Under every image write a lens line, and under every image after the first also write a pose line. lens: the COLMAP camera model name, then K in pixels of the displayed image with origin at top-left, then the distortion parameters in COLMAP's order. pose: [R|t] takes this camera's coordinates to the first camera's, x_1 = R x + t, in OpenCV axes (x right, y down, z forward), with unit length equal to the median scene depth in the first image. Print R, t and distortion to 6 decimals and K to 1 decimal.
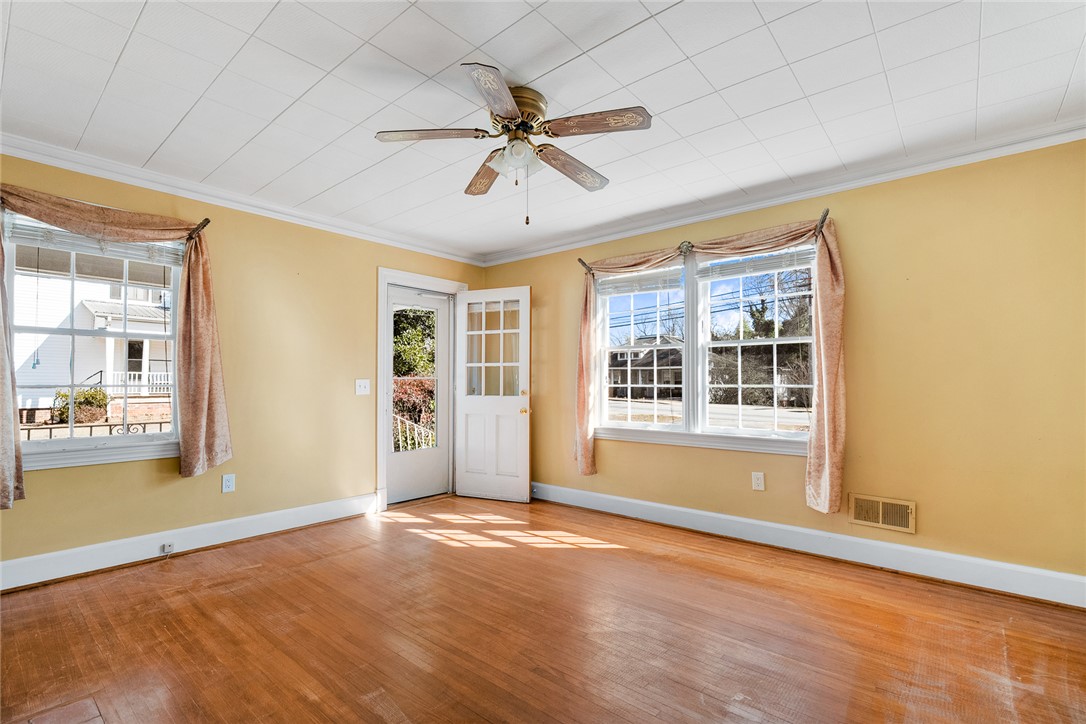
lens RADIAL K [[494.2, 0, 537.8], [0, 494.2, 373.6], [0, 0, 1]] dist [-0.012189, 0.003990]
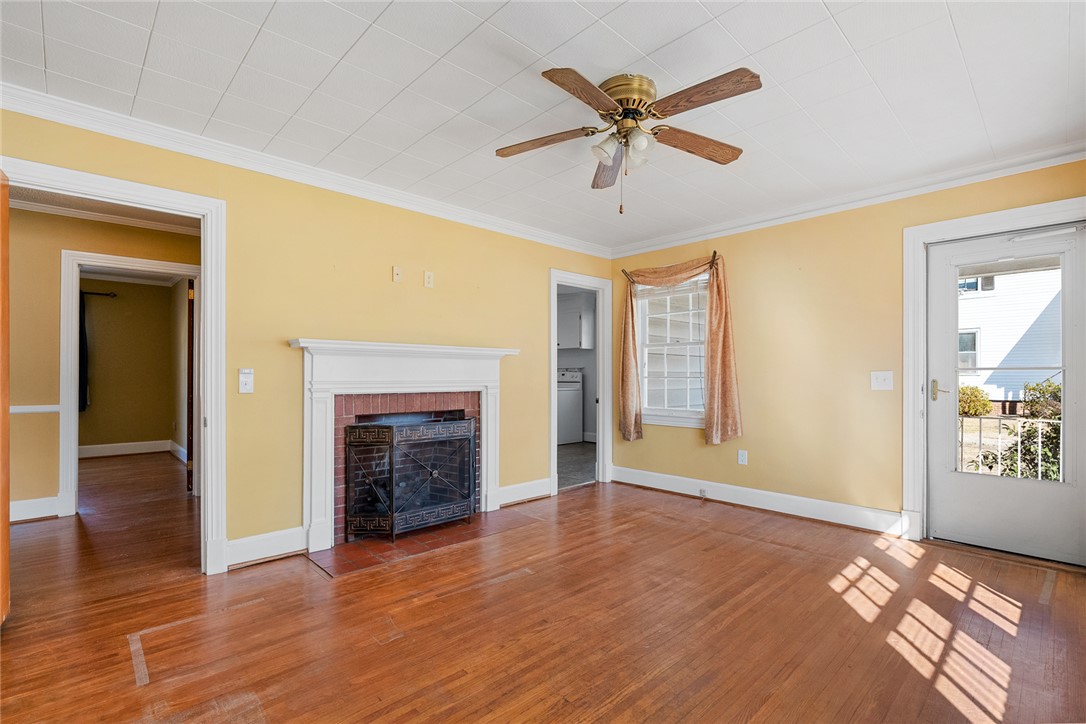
lens RADIAL K [[494.2, 0, 540.2], [0, 494.2, 371.1], [0, 0, 1]] dist [-0.012189, 0.003990]
pose [[-0.093707, -0.008944, -0.995560, 0.685833], [0.017122, 0.999797, -0.010594, 0.012756], [0.995453, -0.018039, -0.093535, 0.653856]]
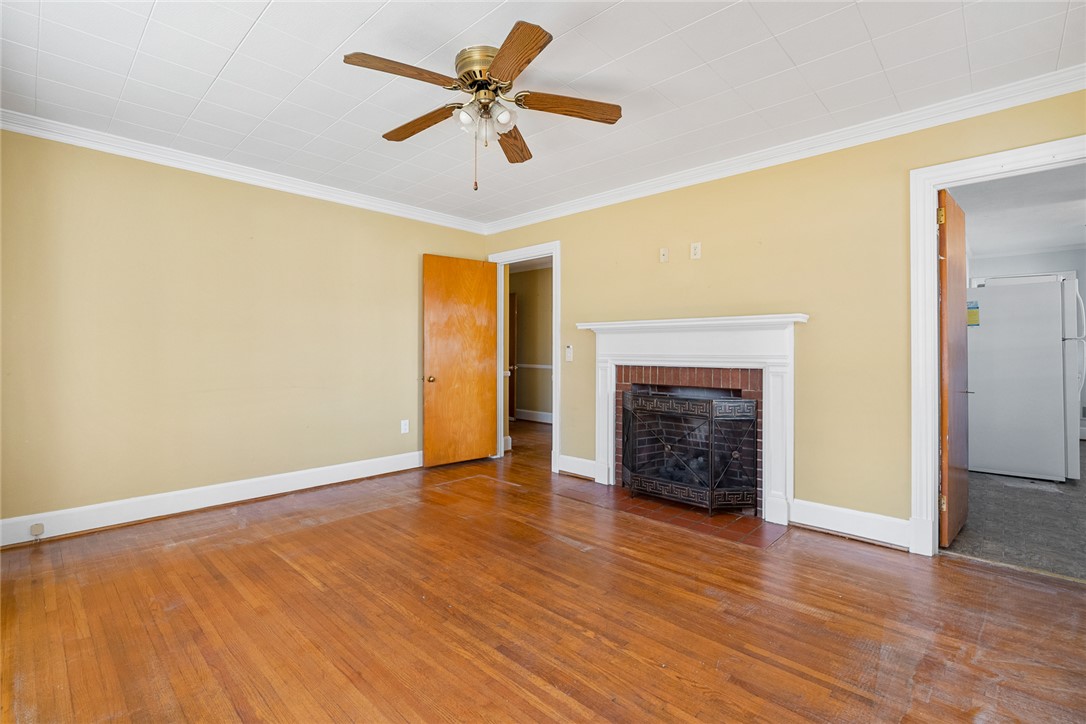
lens RADIAL K [[494.2, 0, 558.3], [0, 494.2, 345.8], [0, 0, 1]] dist [-0.012189, 0.003990]
pose [[-0.999878, -0.002615, 0.015386, -0.145841], [-0.003029, 0.999631, -0.026982, 0.028070], [-0.015310, -0.027025, -0.999518, 1.409895]]
